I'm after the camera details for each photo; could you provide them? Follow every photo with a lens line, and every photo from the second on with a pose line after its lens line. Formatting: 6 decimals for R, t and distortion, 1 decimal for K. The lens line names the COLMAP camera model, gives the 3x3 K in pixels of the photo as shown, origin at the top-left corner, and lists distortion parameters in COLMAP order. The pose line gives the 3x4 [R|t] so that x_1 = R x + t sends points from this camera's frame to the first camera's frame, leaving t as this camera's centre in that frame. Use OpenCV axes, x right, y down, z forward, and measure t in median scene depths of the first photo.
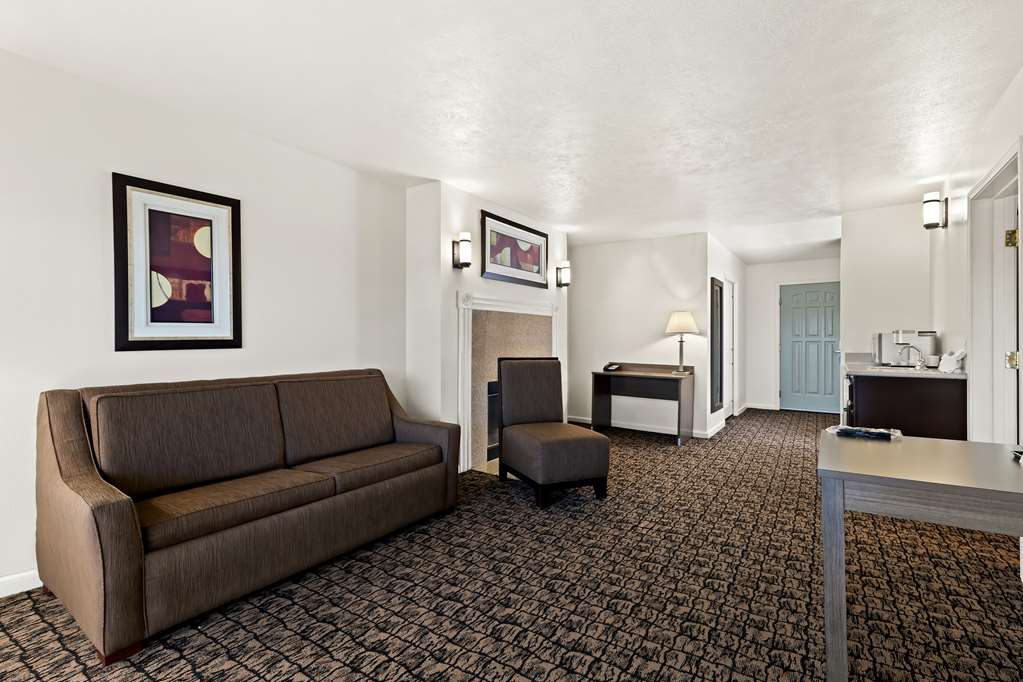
lens RADIAL K [[474.3, 0, 518.3], [0, 474.3, 342.7], [0, 0, 1]] dist [0.011422, -0.004844]
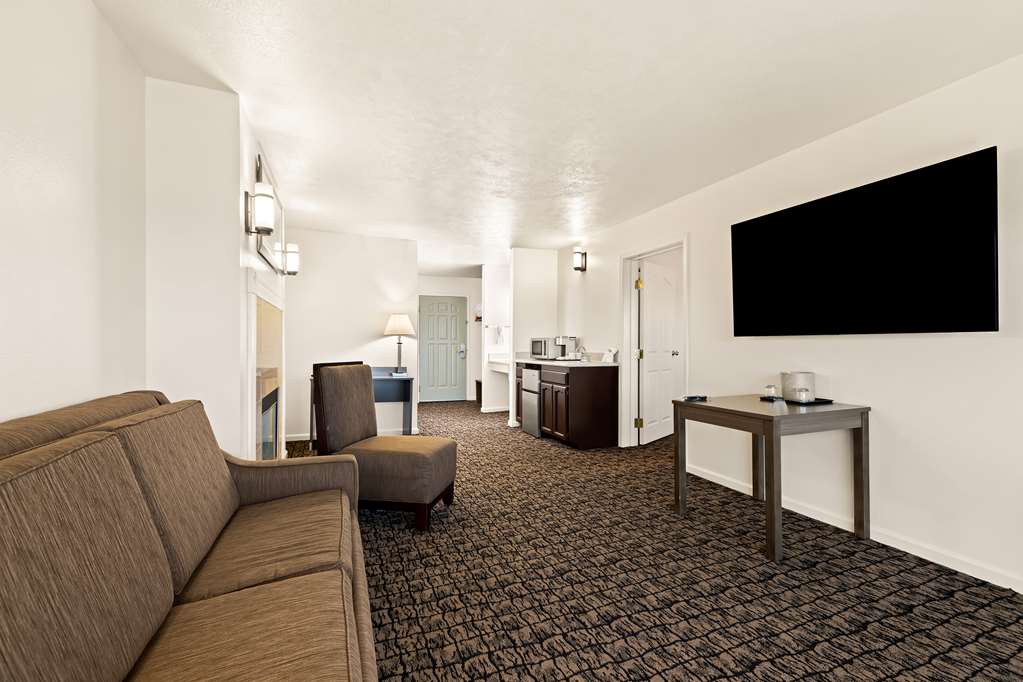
lens RADIAL K [[458.0, 0, 518.1], [0, 458.0, 353.2], [0, 0, 1]] dist [-0.018625, 0.002420]
pose [[0.569562, -0.016164, 0.821790, -0.398520], [0.002581, 0.999837, 0.017877, 0.001287], [-0.821945, -0.008061, 0.569510, 0.267549]]
